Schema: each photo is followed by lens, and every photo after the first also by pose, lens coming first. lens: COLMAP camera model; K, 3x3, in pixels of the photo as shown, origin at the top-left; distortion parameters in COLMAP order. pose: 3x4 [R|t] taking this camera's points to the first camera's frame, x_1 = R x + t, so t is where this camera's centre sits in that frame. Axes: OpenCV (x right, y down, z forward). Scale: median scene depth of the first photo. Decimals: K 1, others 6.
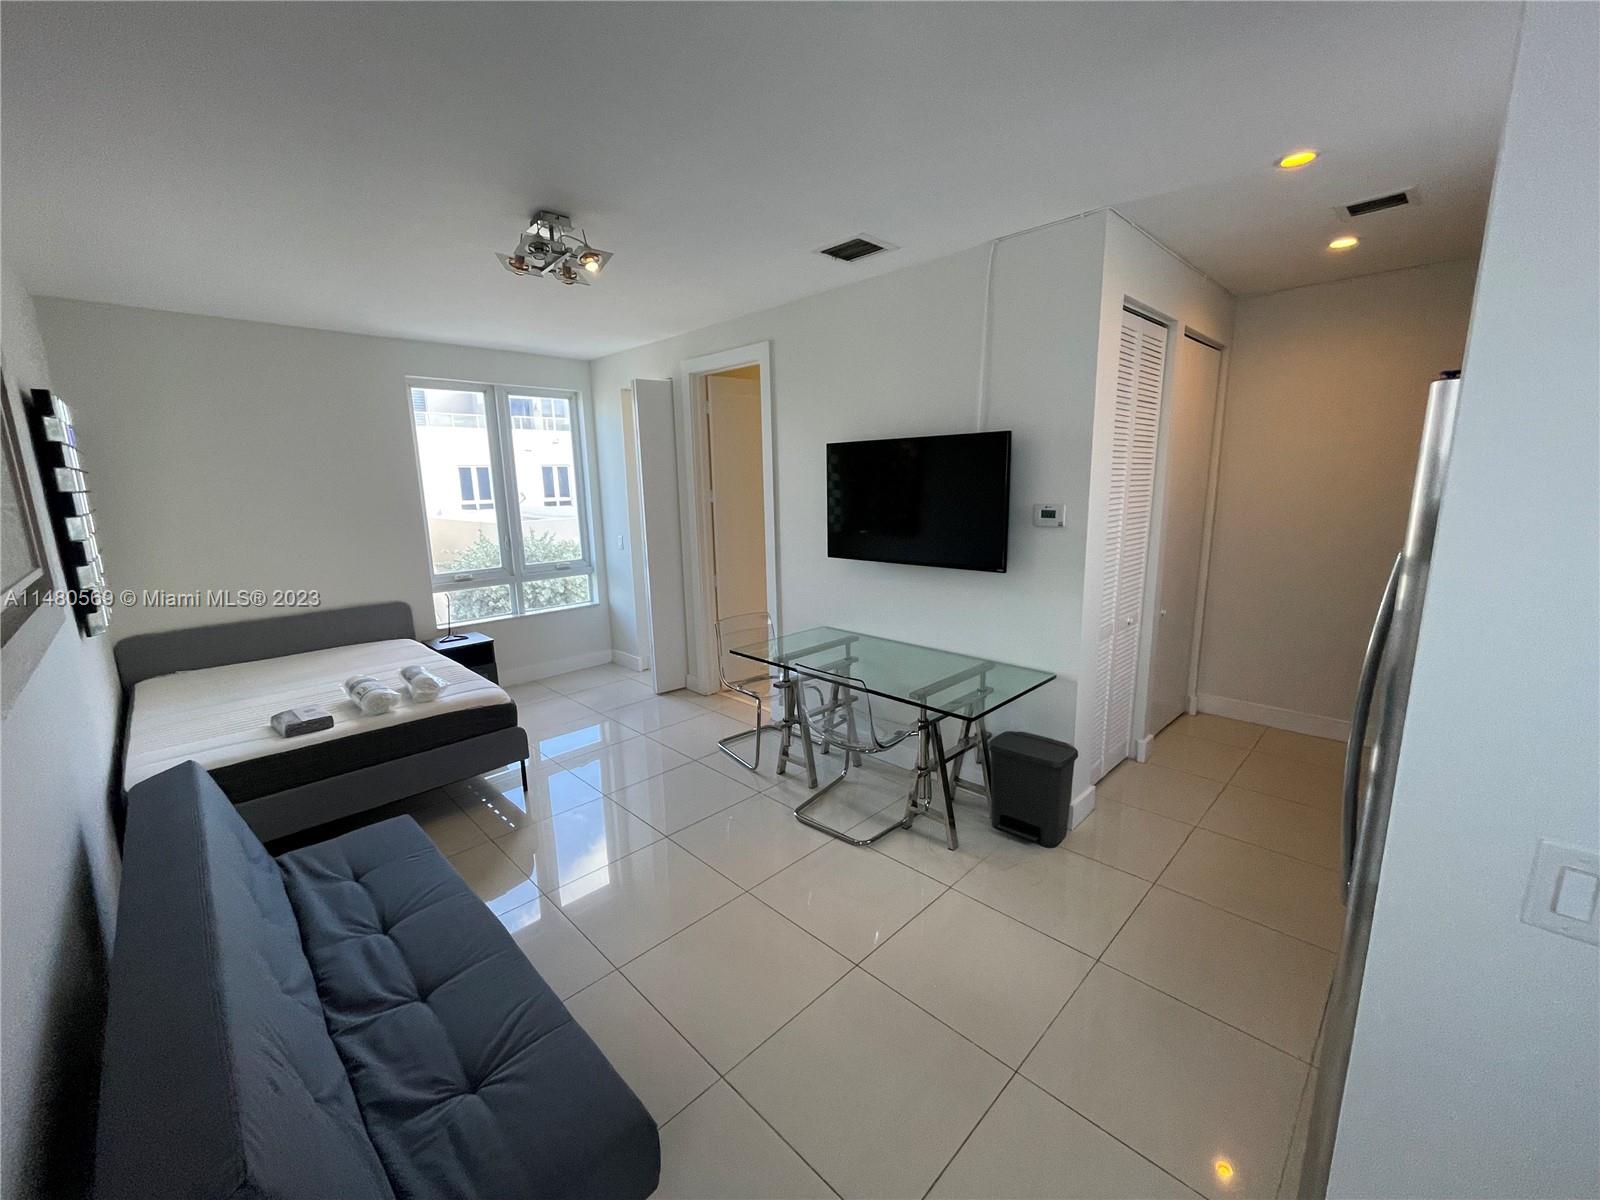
lens RADIAL K [[649.6, 0, 802.3], [0, 649.6, 601.3], [0, 0, 1]] dist [0.004785, 0.000660]
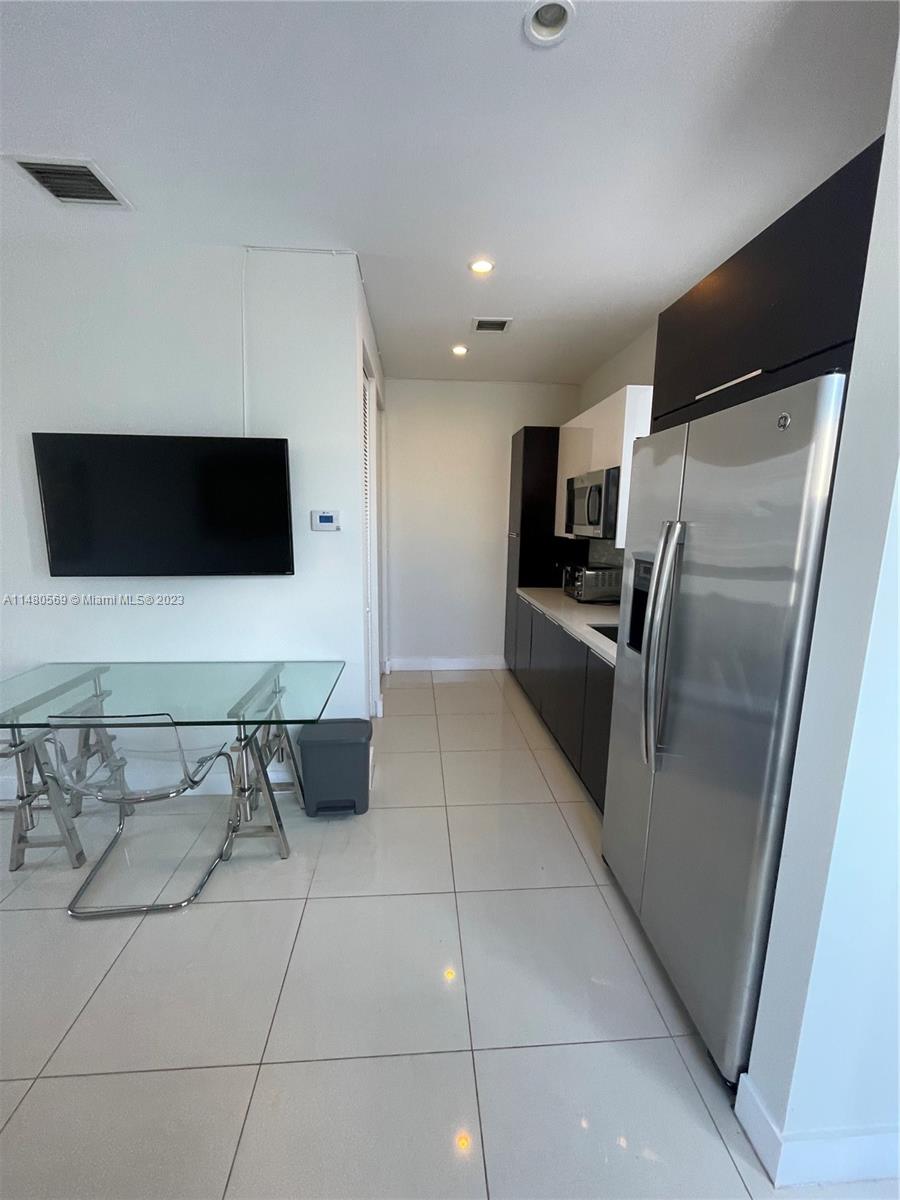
lens RADIAL K [[487.2, 0, 446.2], [0, 487.2, 601.1], [0, 0, 1]] dist [0.004785, 0.000660]
pose [[0.661373, -0.101420, 0.743169, -0.106313], [0.119154, 0.992440, 0.029399, 0.003787], [-0.740533, 0.069107, 0.668458, 0.271008]]
